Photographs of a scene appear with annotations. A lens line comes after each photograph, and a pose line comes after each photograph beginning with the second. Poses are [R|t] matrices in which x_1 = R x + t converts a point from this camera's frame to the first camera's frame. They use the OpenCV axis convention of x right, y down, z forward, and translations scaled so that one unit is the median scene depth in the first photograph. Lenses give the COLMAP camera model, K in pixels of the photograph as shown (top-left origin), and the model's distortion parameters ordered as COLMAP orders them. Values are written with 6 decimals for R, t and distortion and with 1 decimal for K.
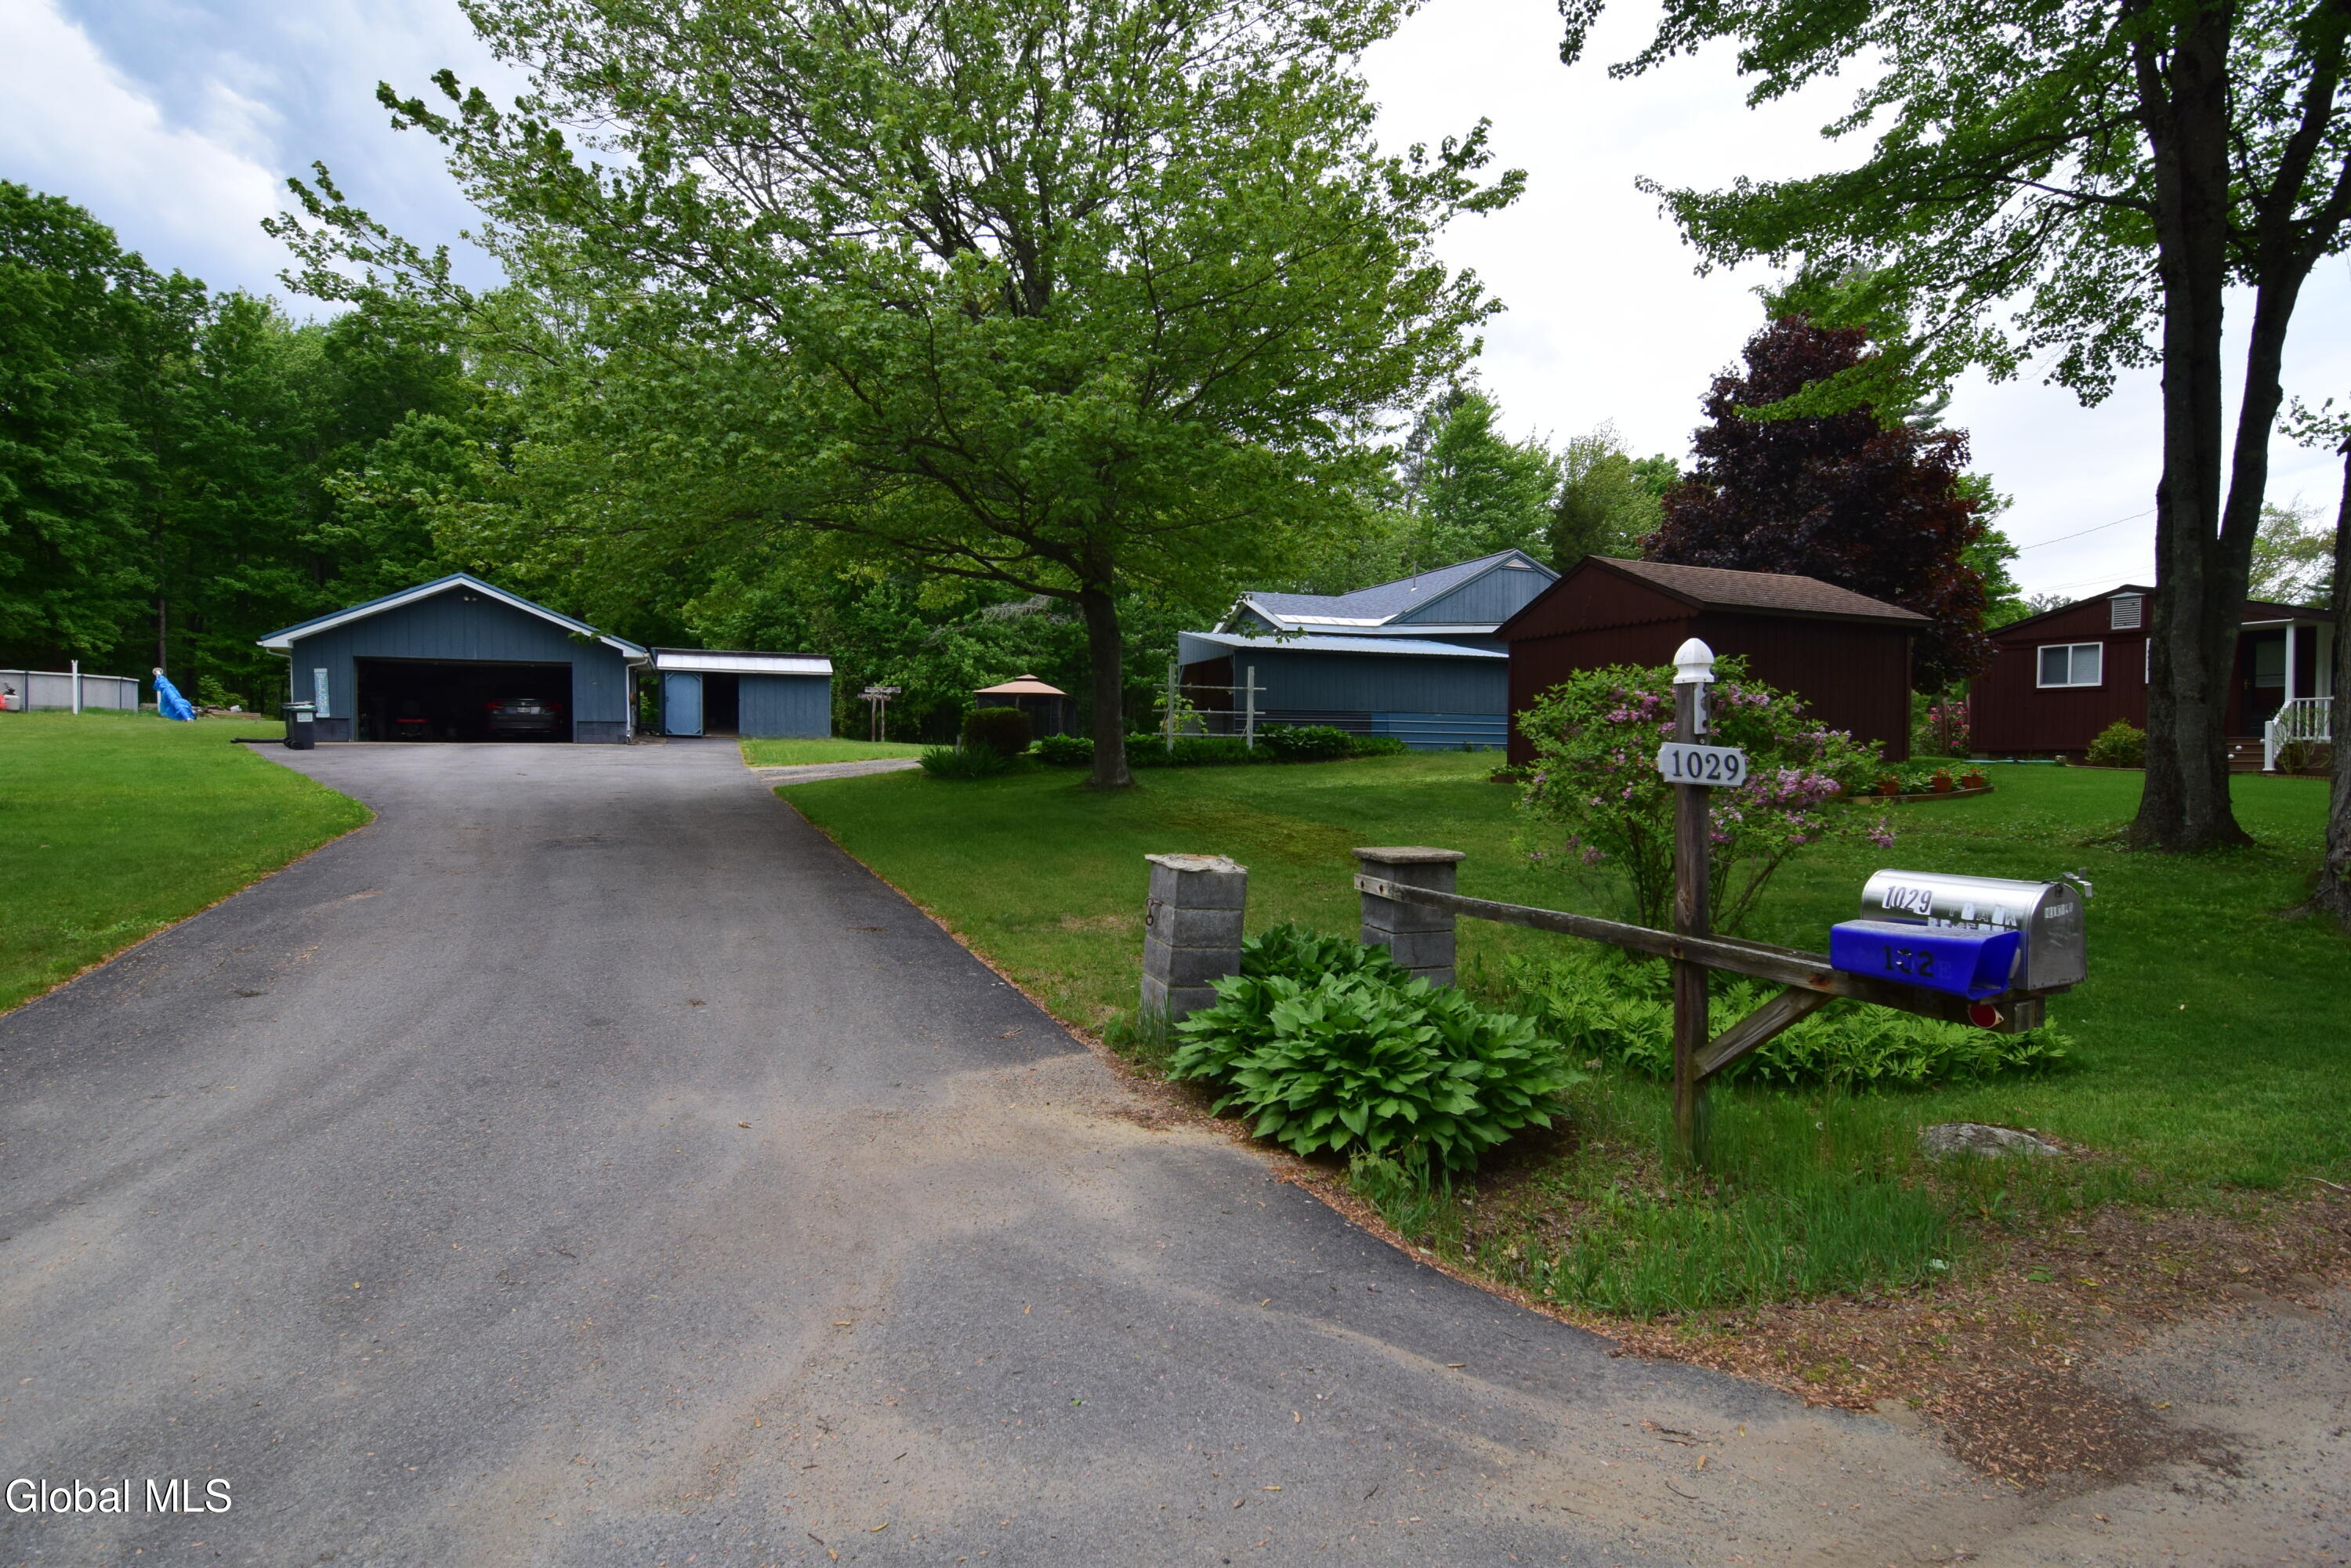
lens RADIAL K [[1107.7, 0, 1177.0], [0, 1107.7, 794.9], [0, 0, 1]] dist [-0.000641, -0.014185]
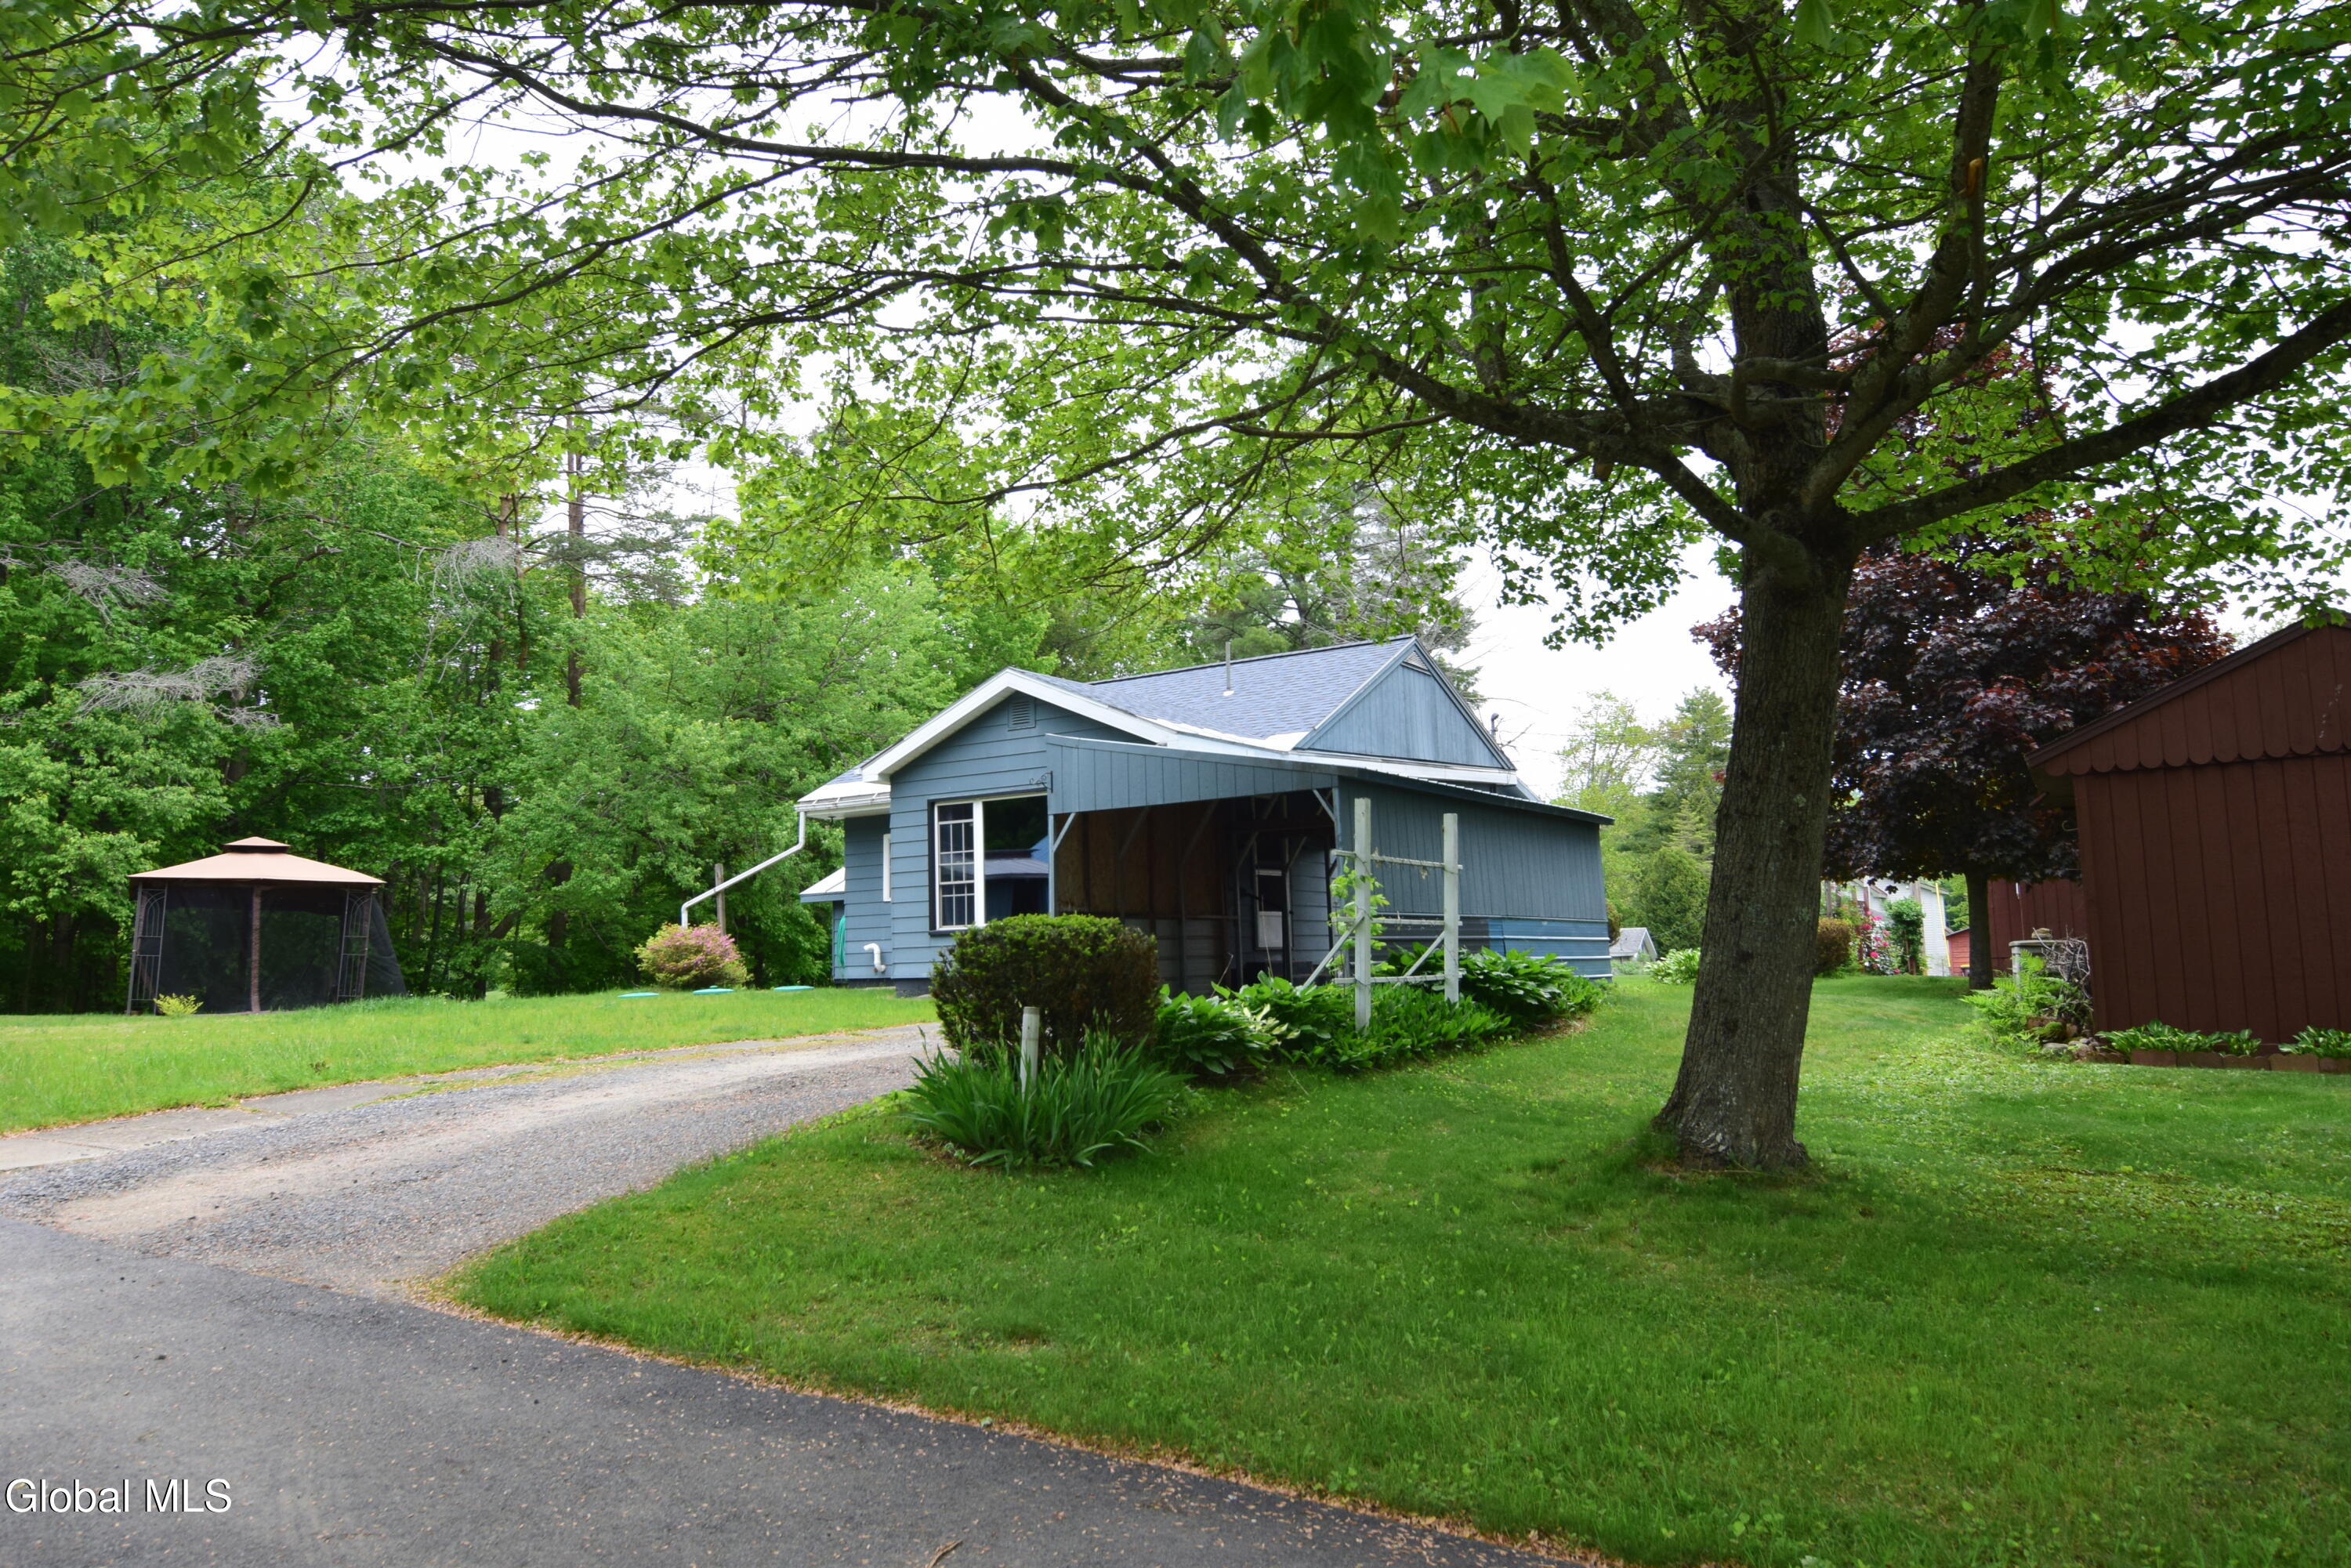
lens RADIAL K [[1653.7, 0, 1183.8], [0, 1653.7, 859.5], [0, 0, 1]] dist [0.005812, 0.001601]
pose [[0.820837, 0.018703, 0.570856, -0.267465], [0.045364, 0.994172, -0.097800, -0.028081], [-0.569358, 0.106174, 0.815205, 0.363404]]
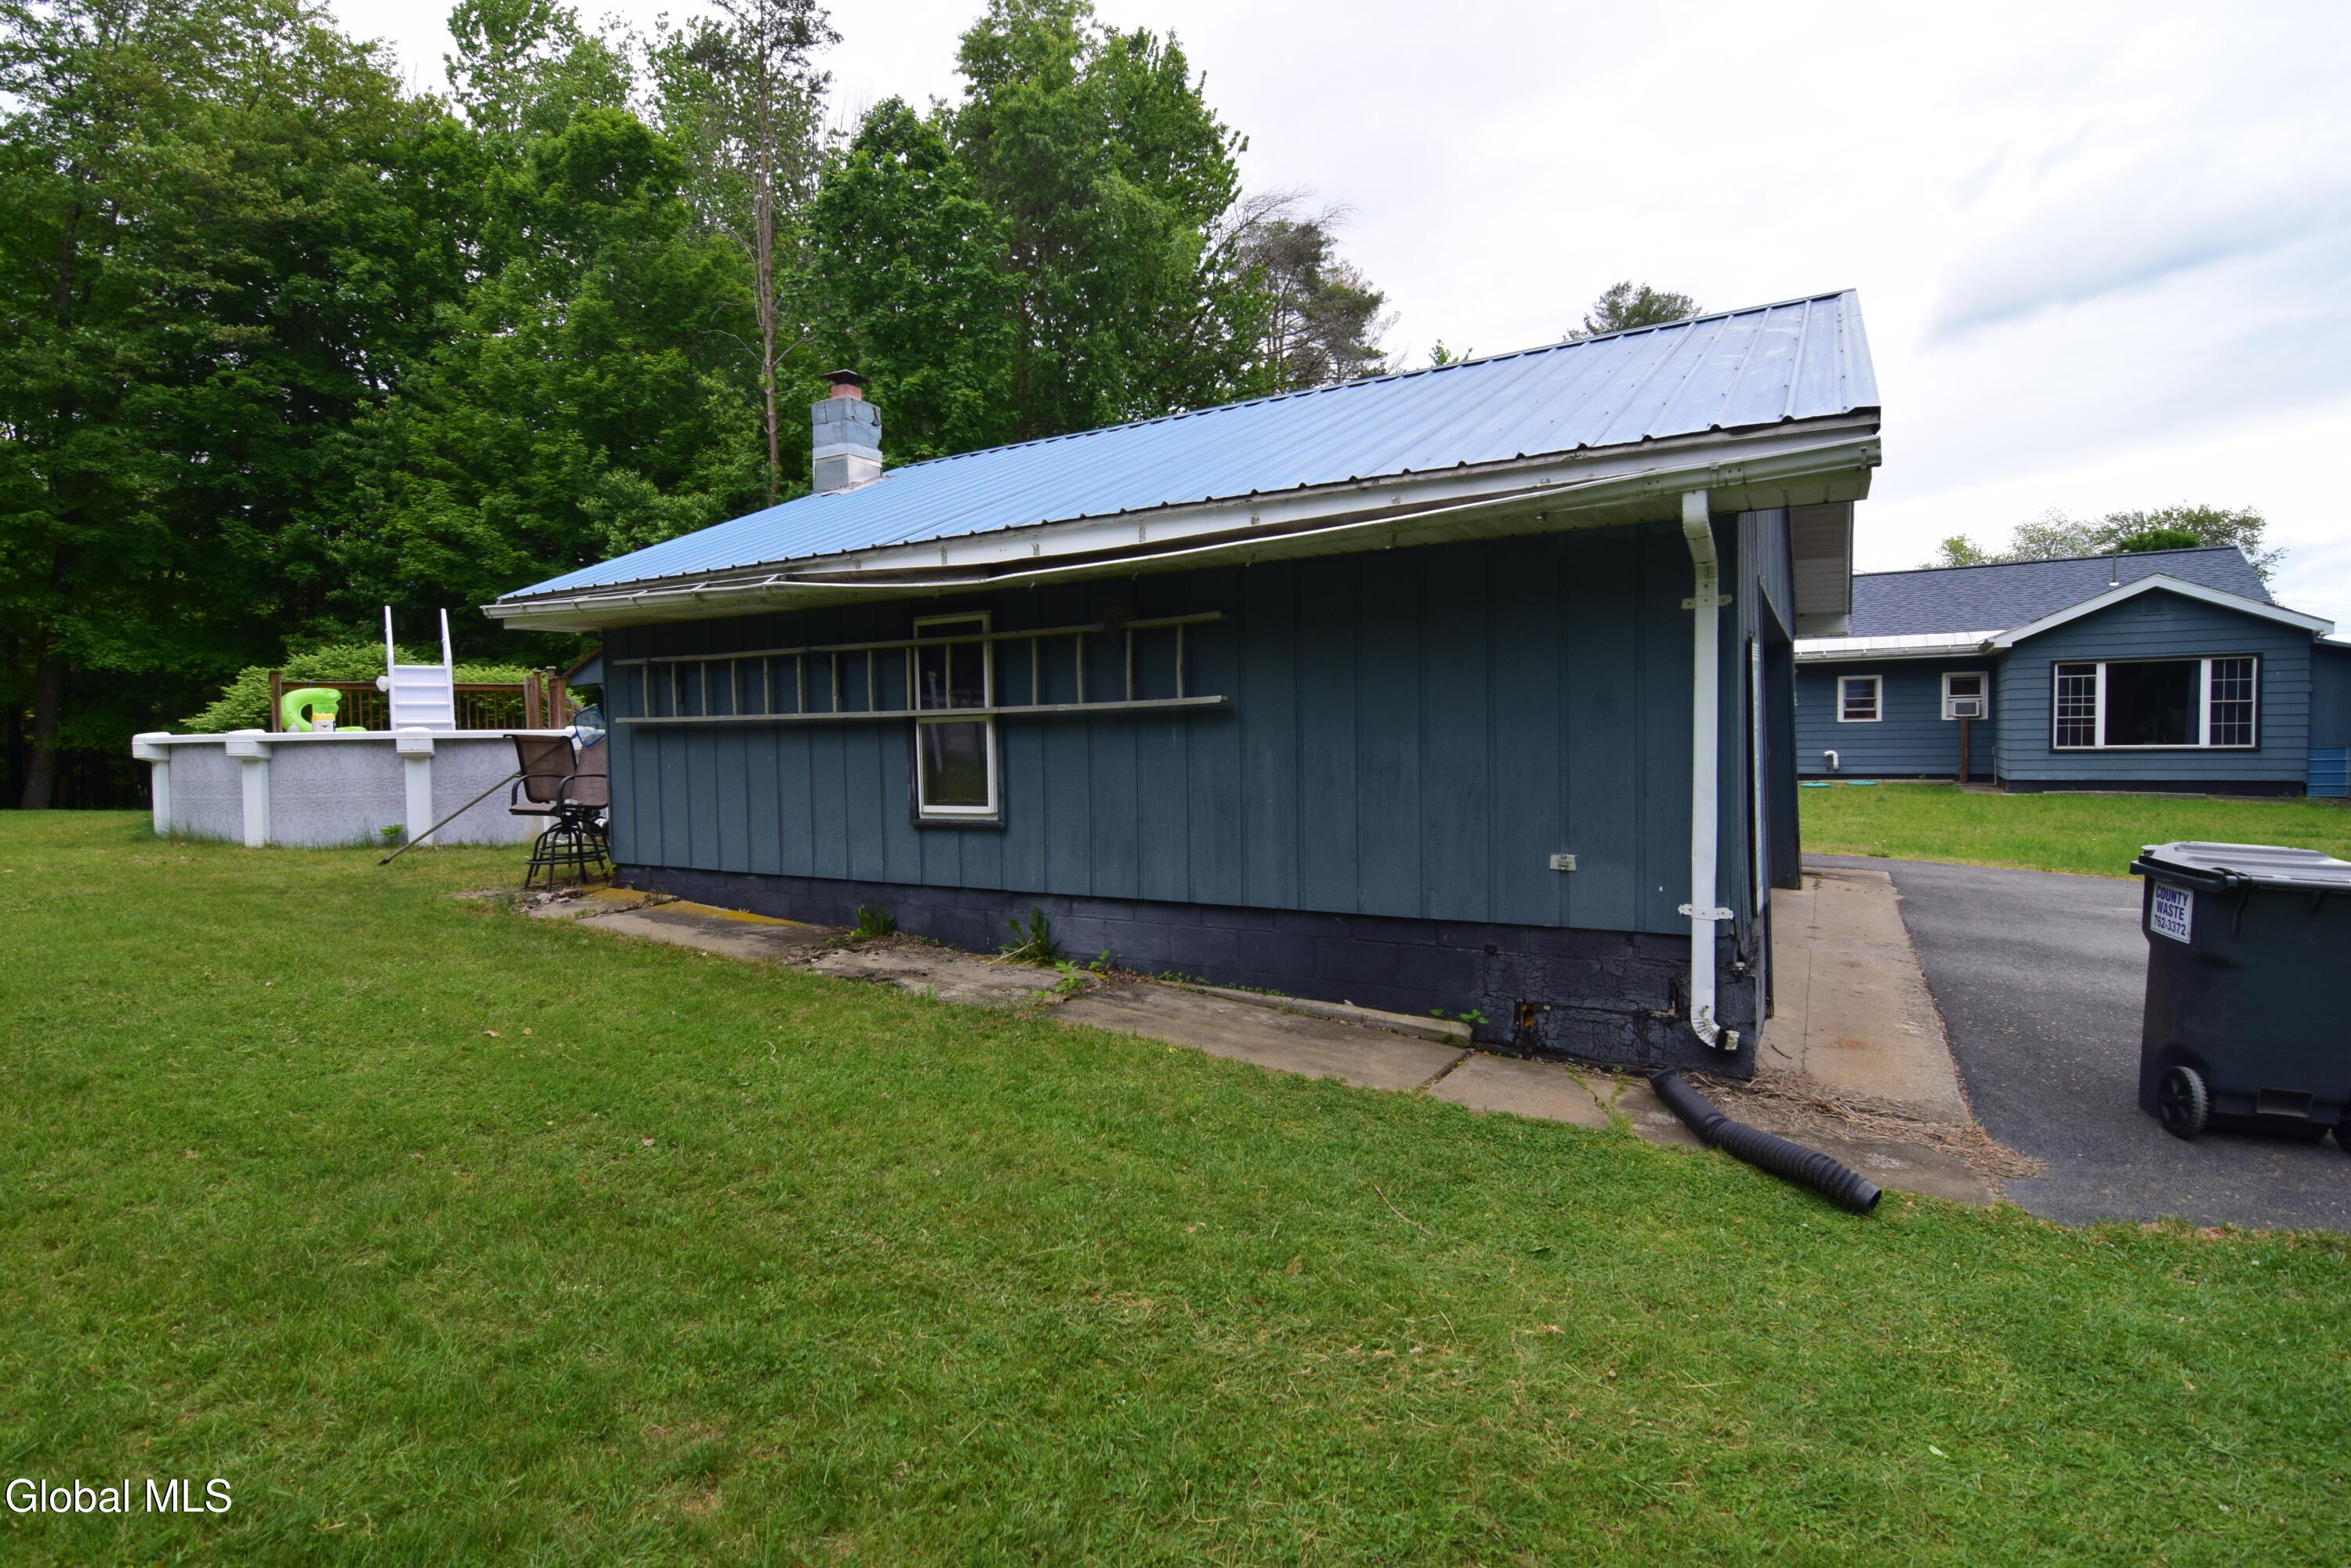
lens RADIAL K [[1154.4, 0, 1160.6], [0, 1154.4, 787.7], [0, 0, 1]] dist [-0.019530, 0.000970]
pose [[0.815719, -0.034338, 0.577428, -0.800992], [0.035682, 0.999322, 0.009019, -0.070957], [-0.577346, 0.013247, 0.816392, 0.712740]]
